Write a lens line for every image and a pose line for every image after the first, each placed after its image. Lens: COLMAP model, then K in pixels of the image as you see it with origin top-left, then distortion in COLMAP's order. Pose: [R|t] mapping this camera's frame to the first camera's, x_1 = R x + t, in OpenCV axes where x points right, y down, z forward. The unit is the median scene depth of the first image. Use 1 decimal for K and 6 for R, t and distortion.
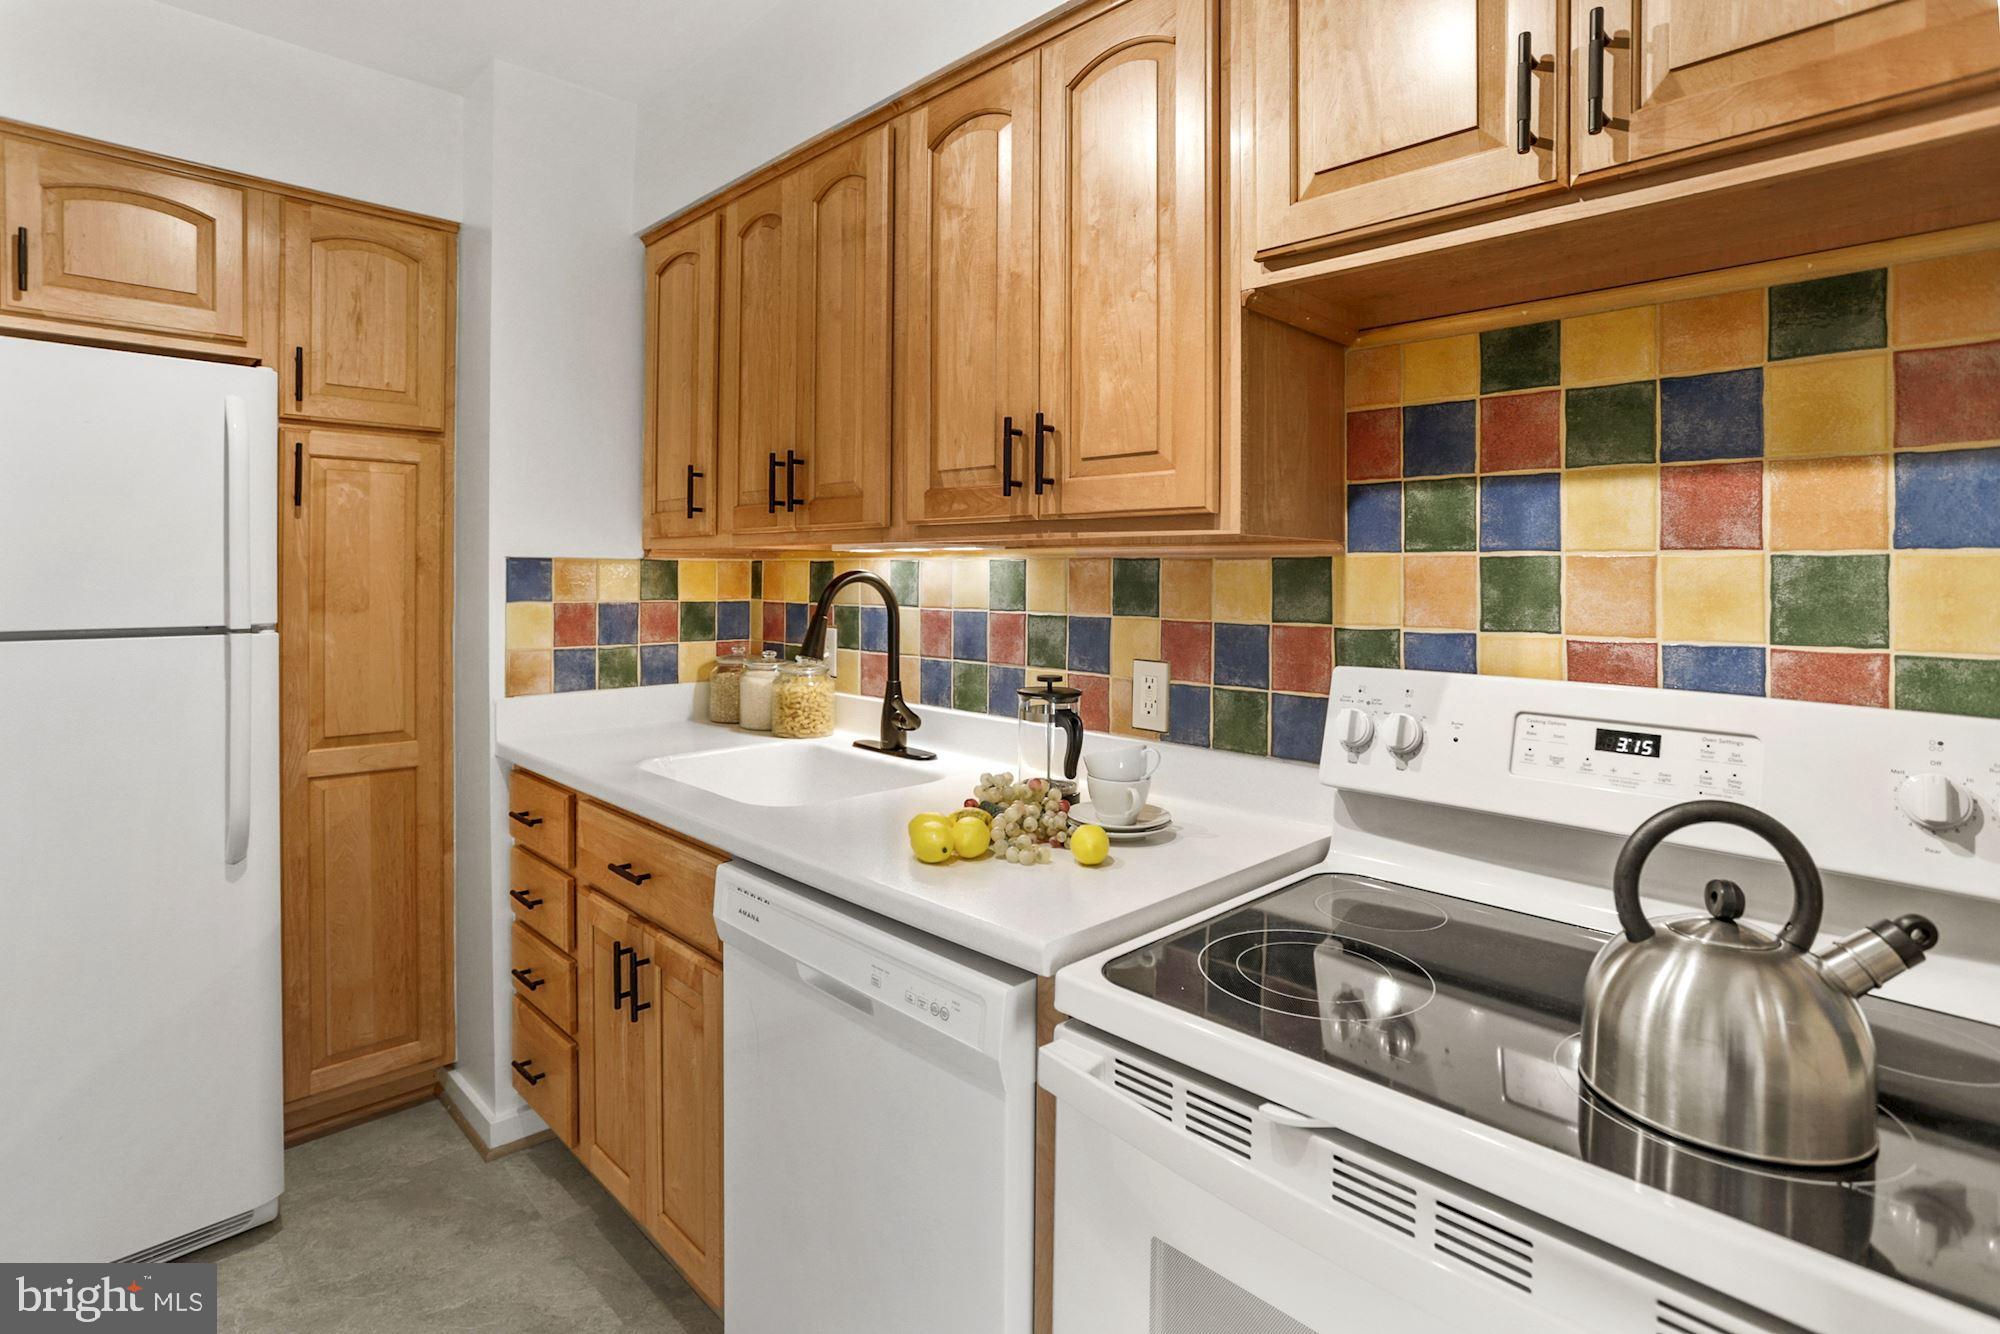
lens RADIAL K [[976.0, 0, 993.2], [0, 976.0, 578.4], [0, 0, 1]] dist [-0.042886, 0.013799]
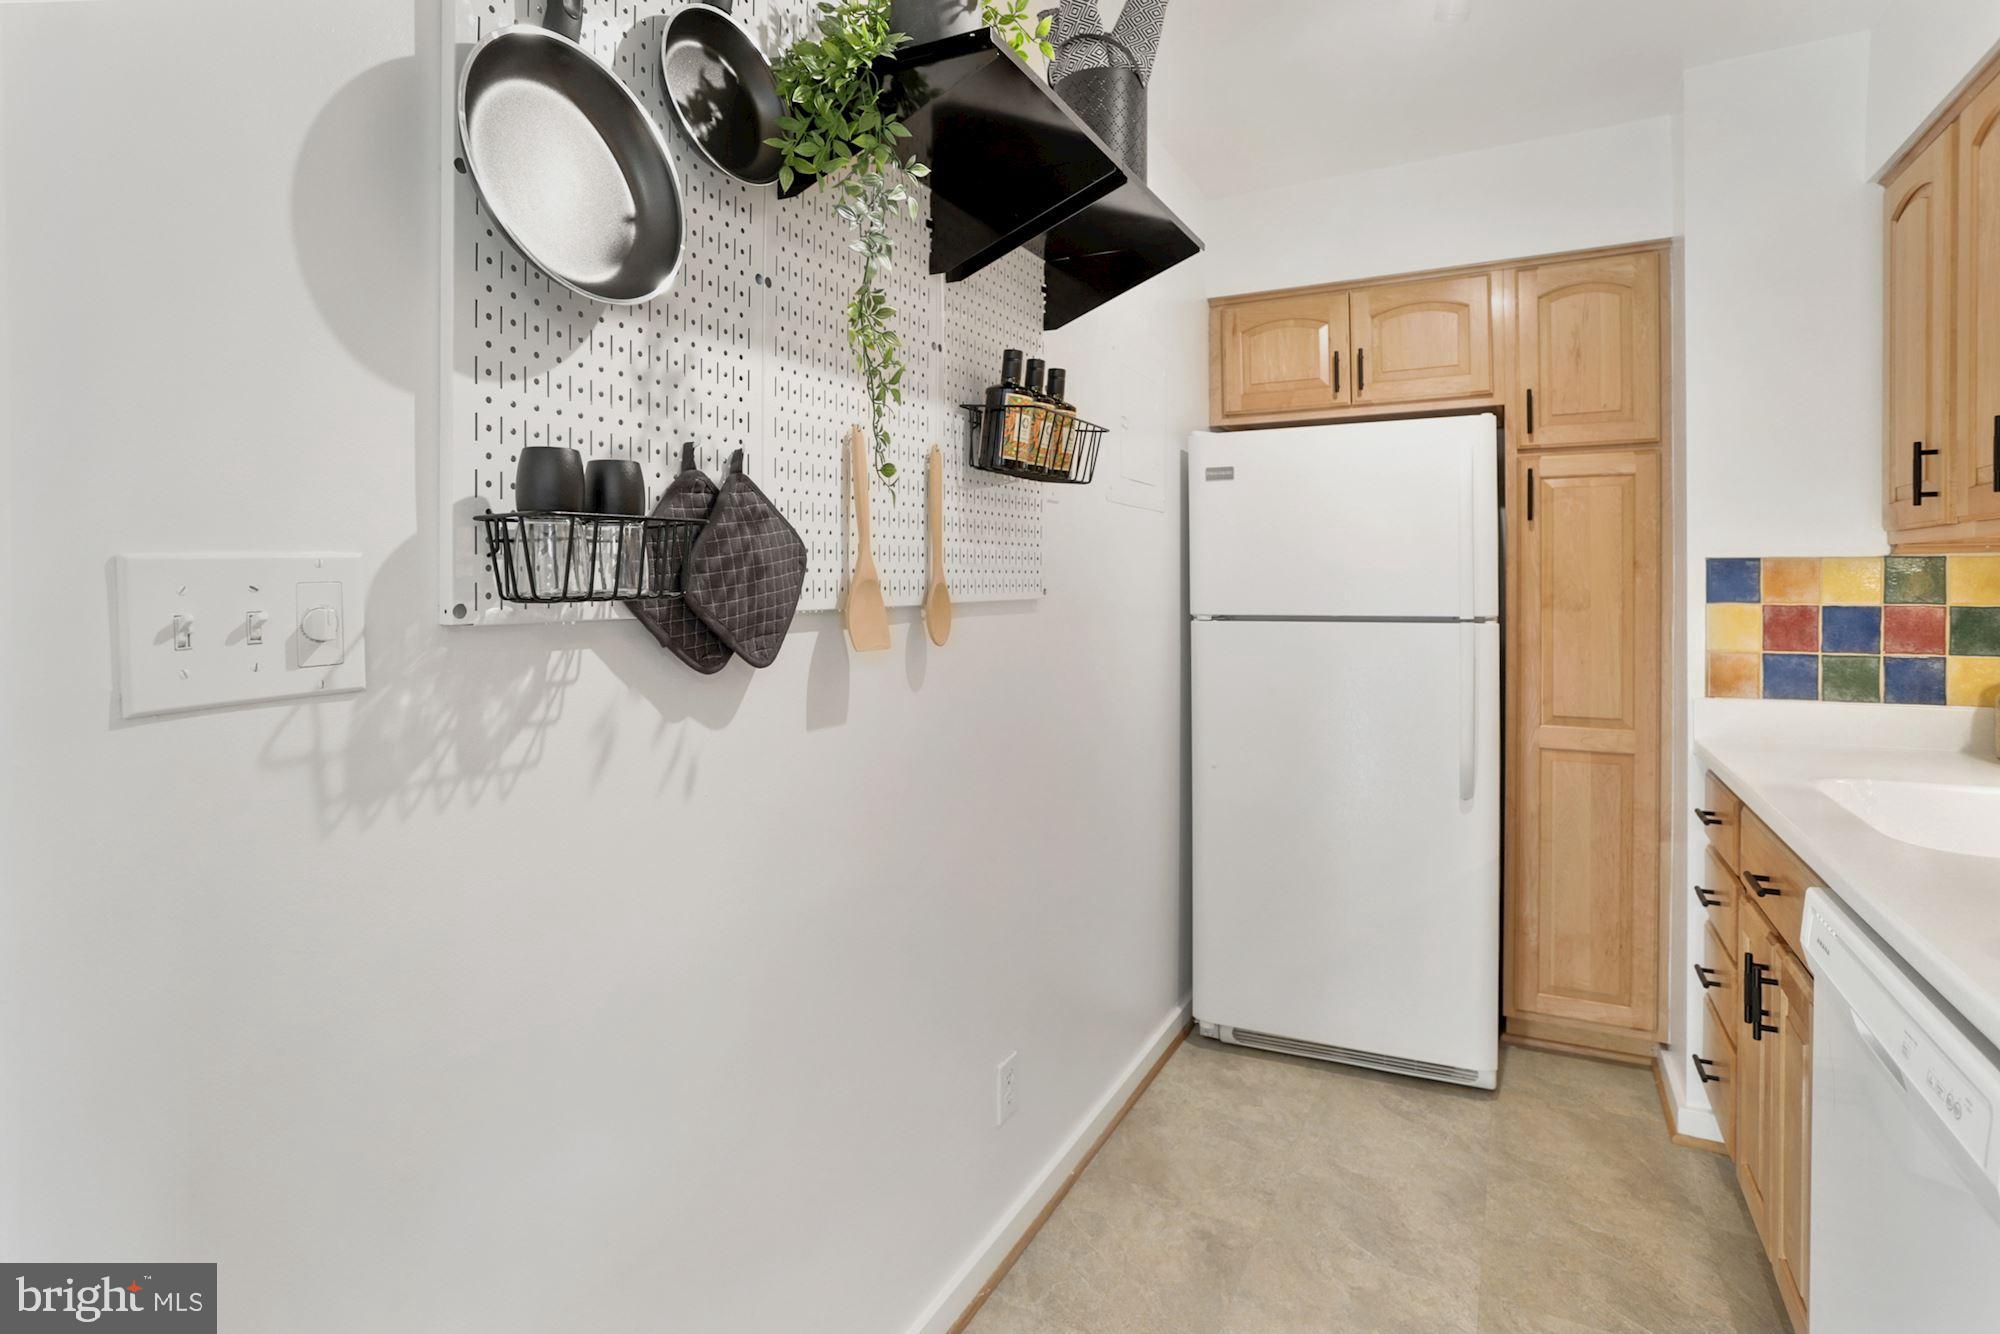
lens RADIAL K [[976.0, 0, 1009.9], [0, 976.0, 589.8], [0, 0, 1]] dist [-0.042886, 0.013799]
pose [[0.295065, -0.000338, -0.955477, 0.290773], [0.002780, 0.999996, 0.000505, 0.010739], [0.955473, -0.002806, 0.295065, 0.014072]]
